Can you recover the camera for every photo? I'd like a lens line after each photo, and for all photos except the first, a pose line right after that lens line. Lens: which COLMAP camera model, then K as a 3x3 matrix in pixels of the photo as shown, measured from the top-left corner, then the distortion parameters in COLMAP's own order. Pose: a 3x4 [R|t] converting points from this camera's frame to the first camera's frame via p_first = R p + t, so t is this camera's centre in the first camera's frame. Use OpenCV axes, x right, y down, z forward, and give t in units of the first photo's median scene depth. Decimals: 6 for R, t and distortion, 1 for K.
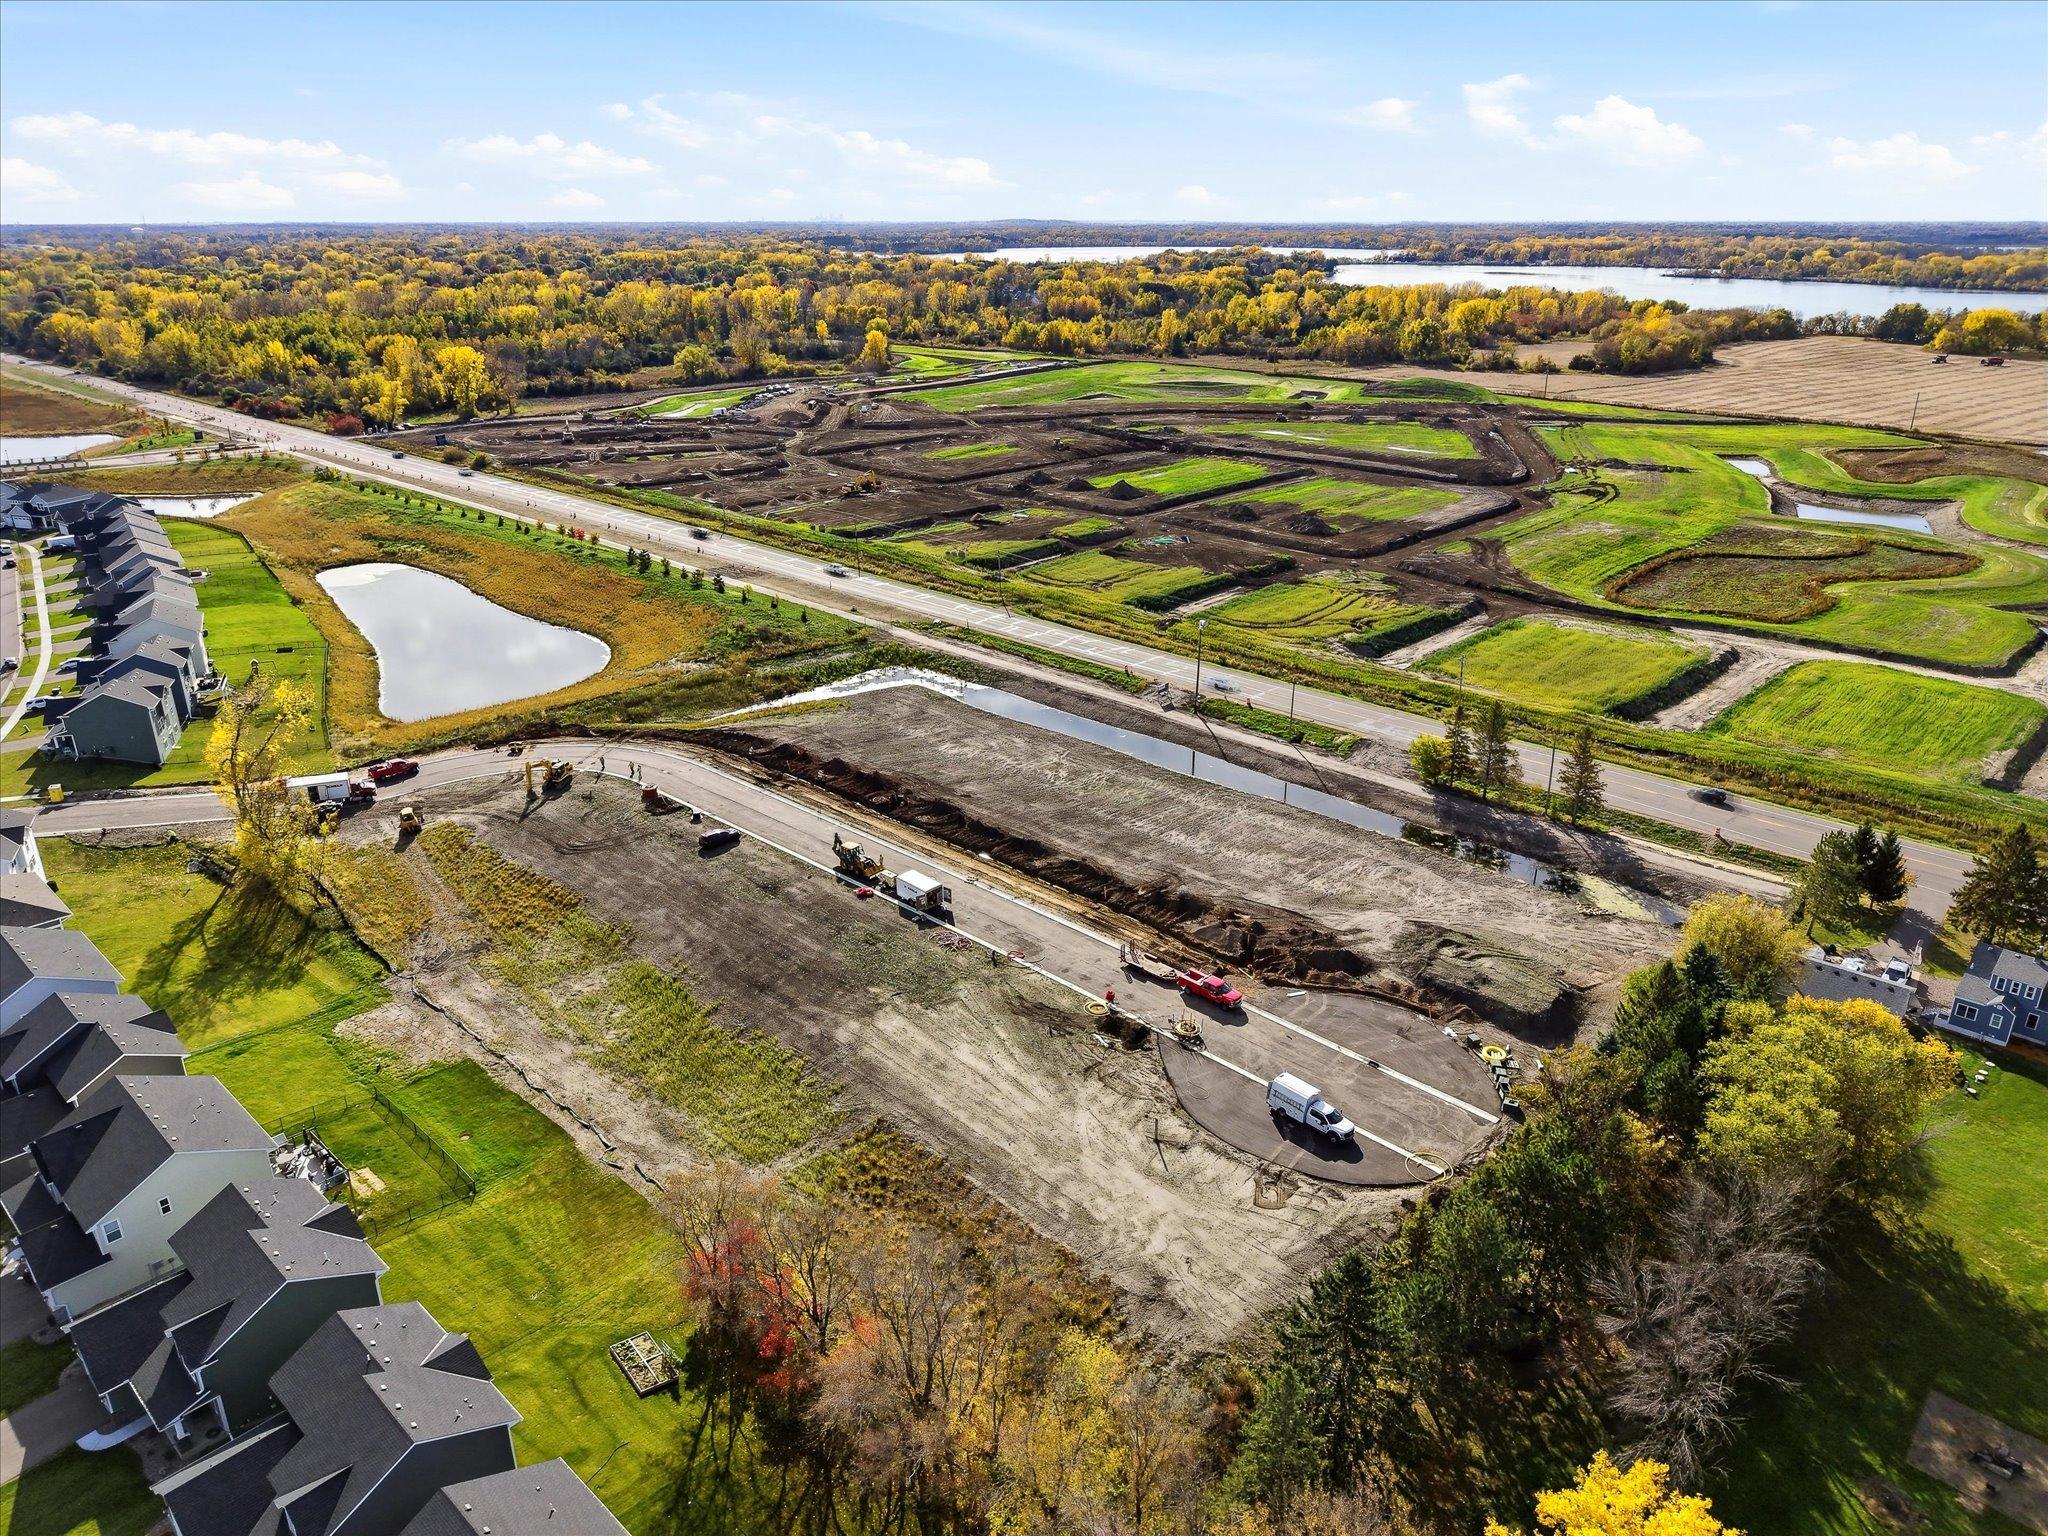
lens RADIAL K [[1354.0, 0, 1016.9], [0, 1354.0, 798.5], [0, 0, 1]] dist [0.045050, -0.053043]
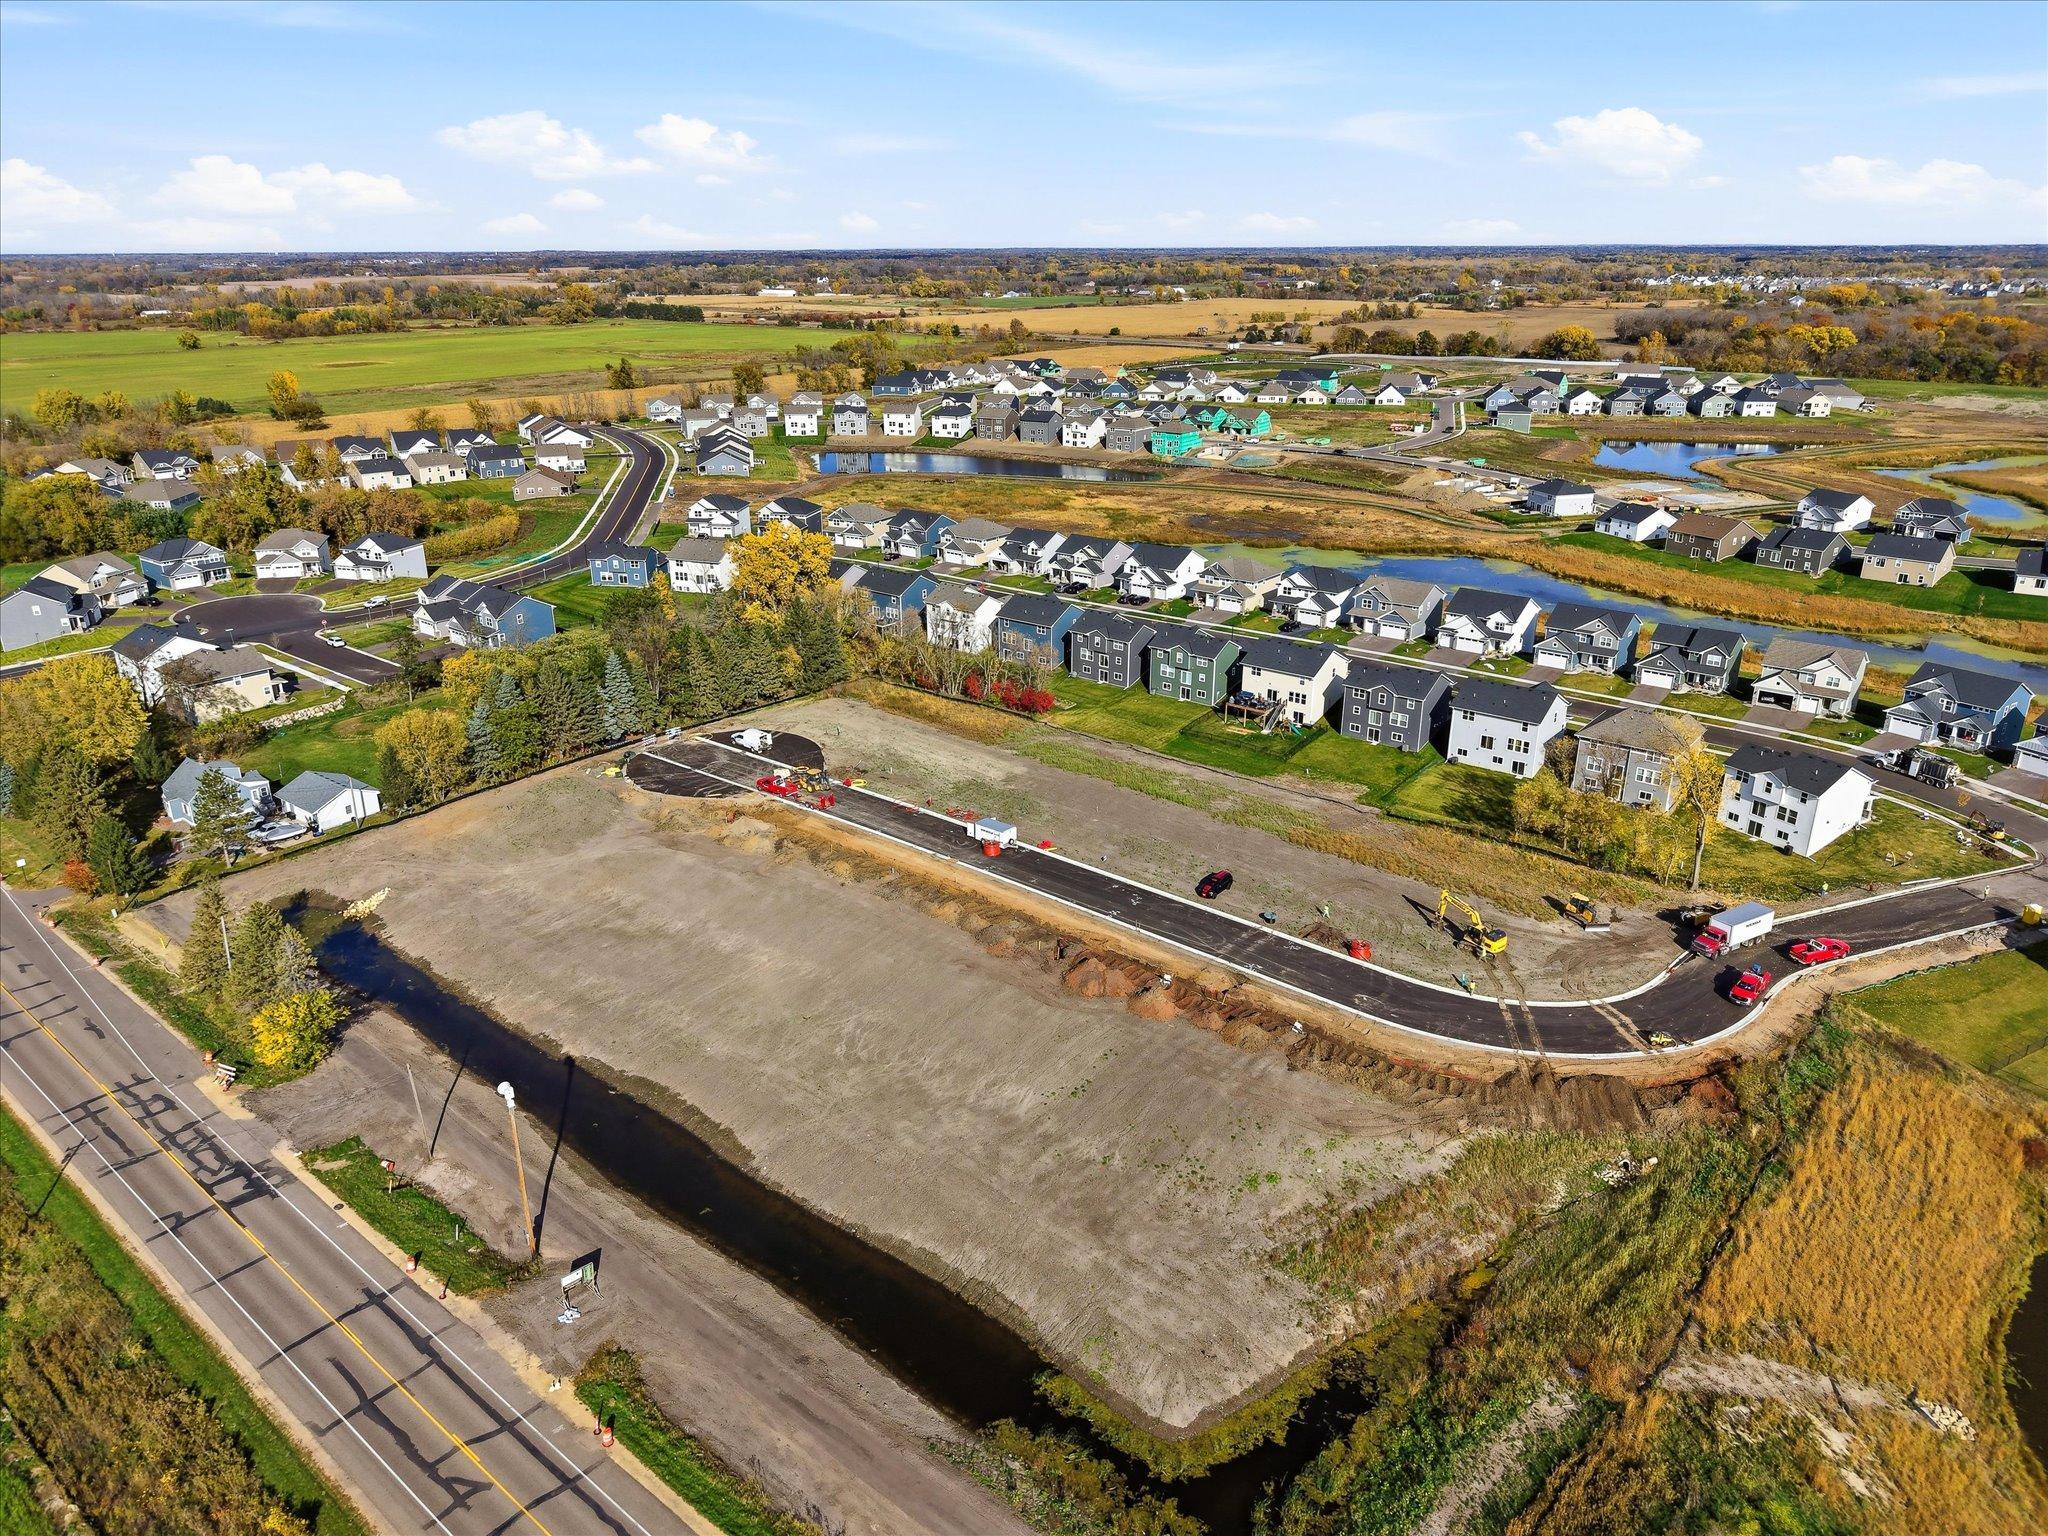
lens RADIAL K [[1354.0, 0, 1016.9], [0, 1354.0, 798.5], [0, 0, 1]] dist [0.045050, -0.053043]
pose [[-0.997808, 0.028789, -0.059580, -0.016137], [-0.022018, 0.704634, 0.709229, -0.541627], [0.062401, 0.708987, -0.702455, 1.260486]]
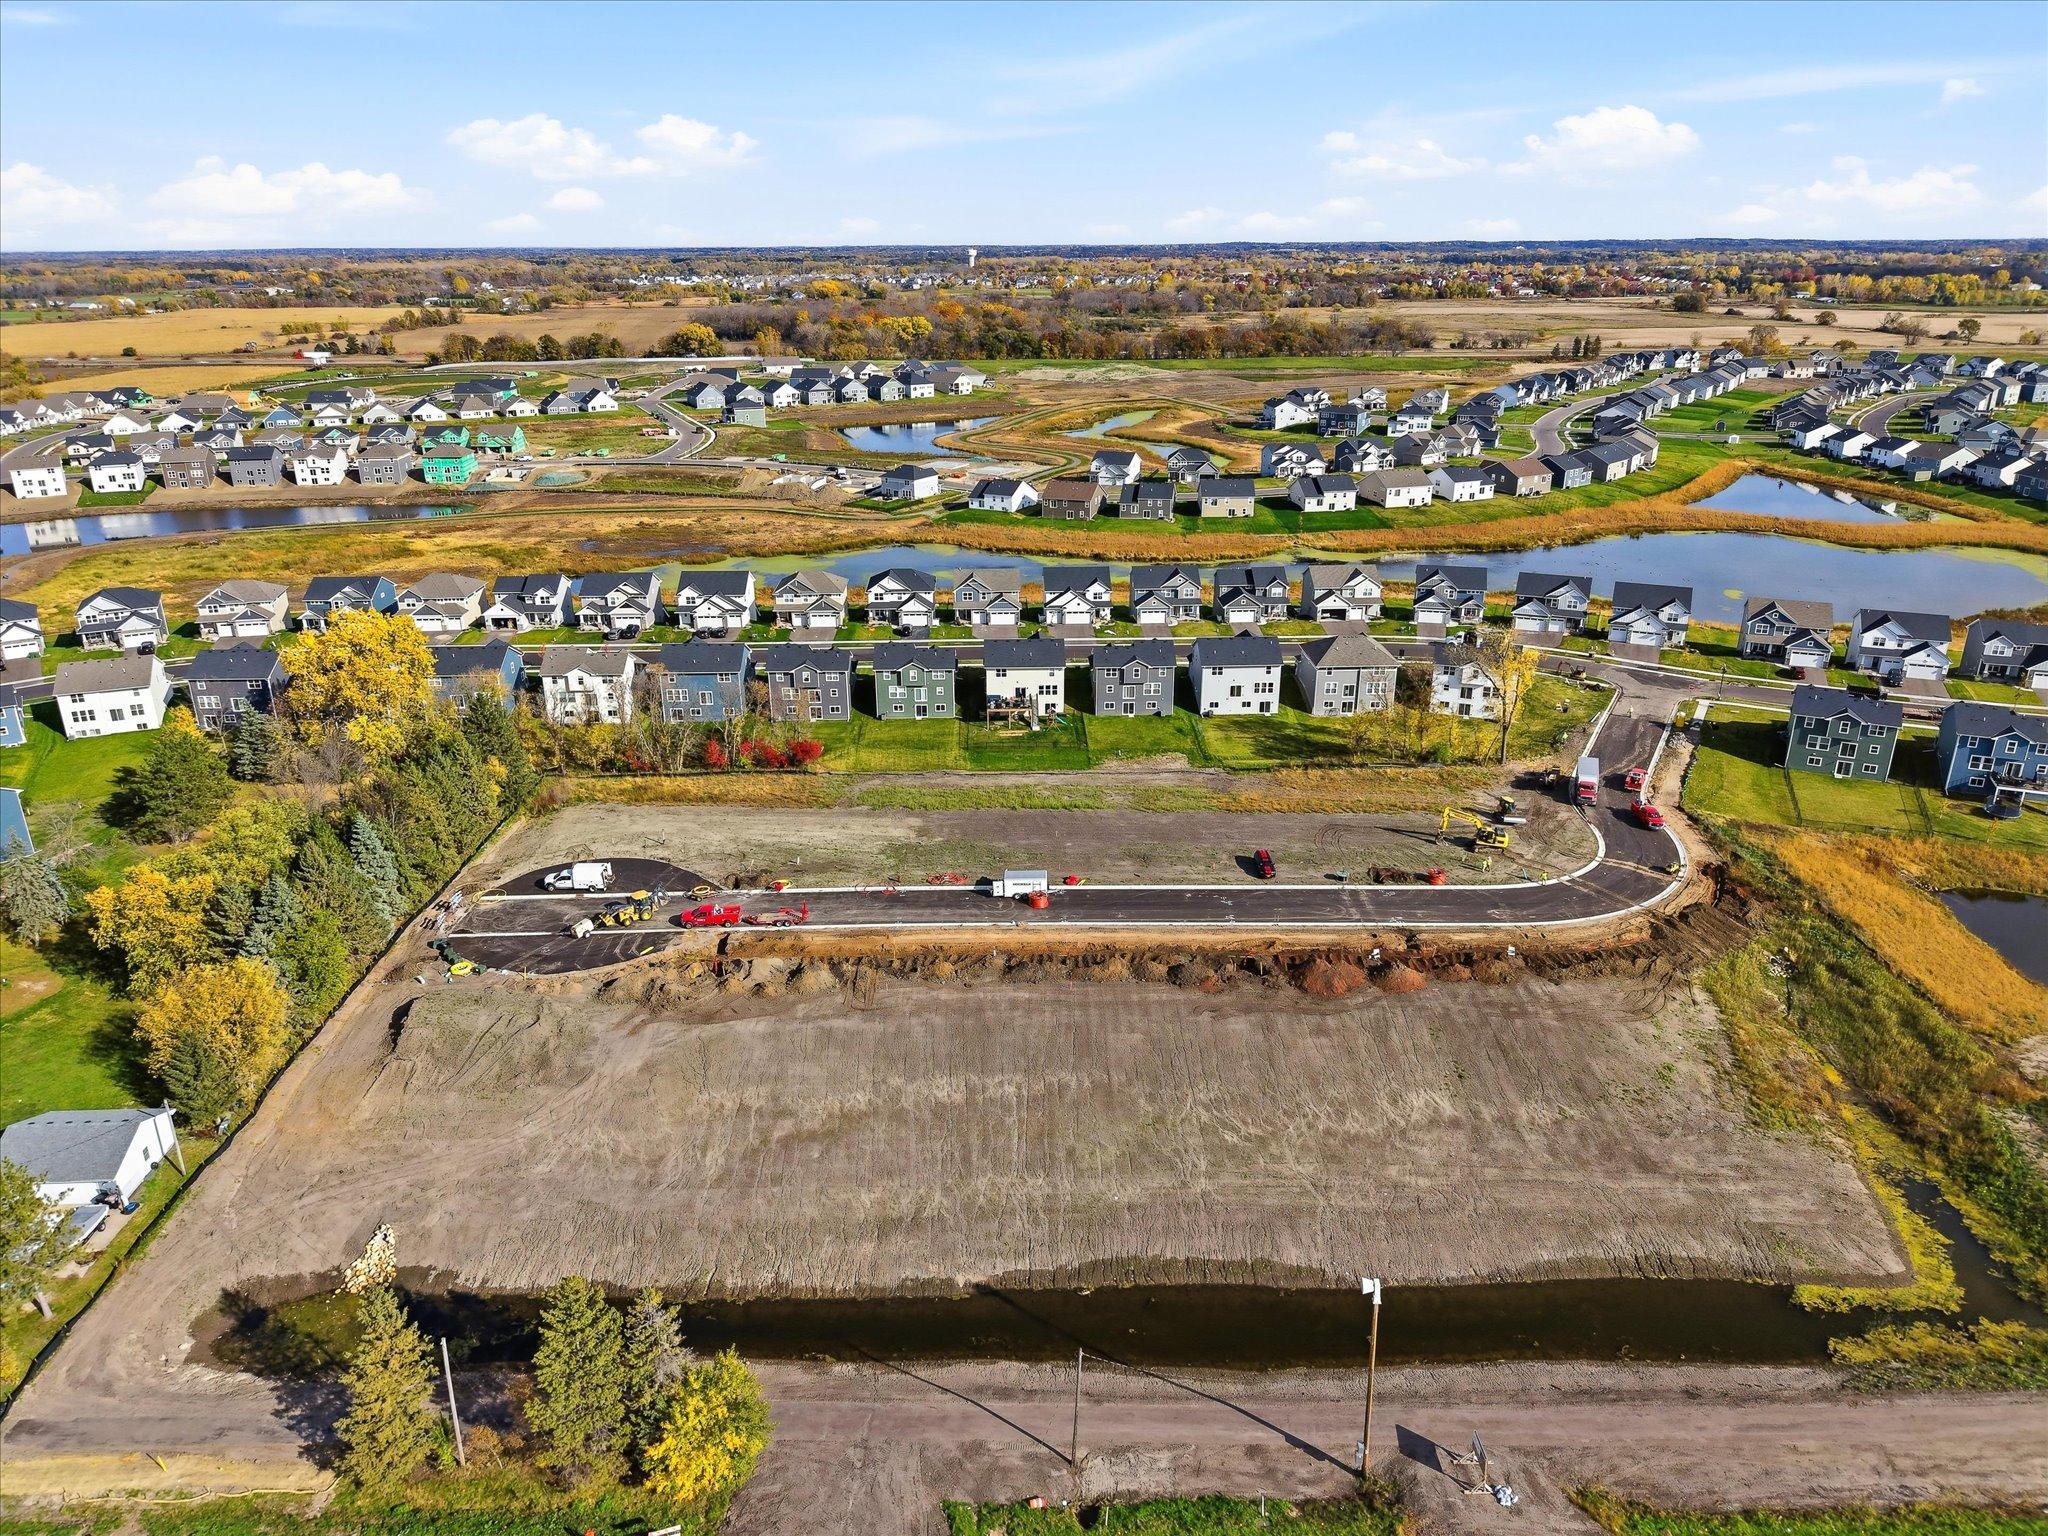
lens RADIAL K [[1329.9, 0, 1017.8], [0, 1329.9, 856.6], [0, 0, 1]] dist [0.040342, -0.045862]
pose [[-0.714692, 0.297122, -0.633194, 0.408106], [-0.267909, 0.719955, 0.640226, -0.427964], [0.646096, 0.627203, -0.434944, 1.009640]]
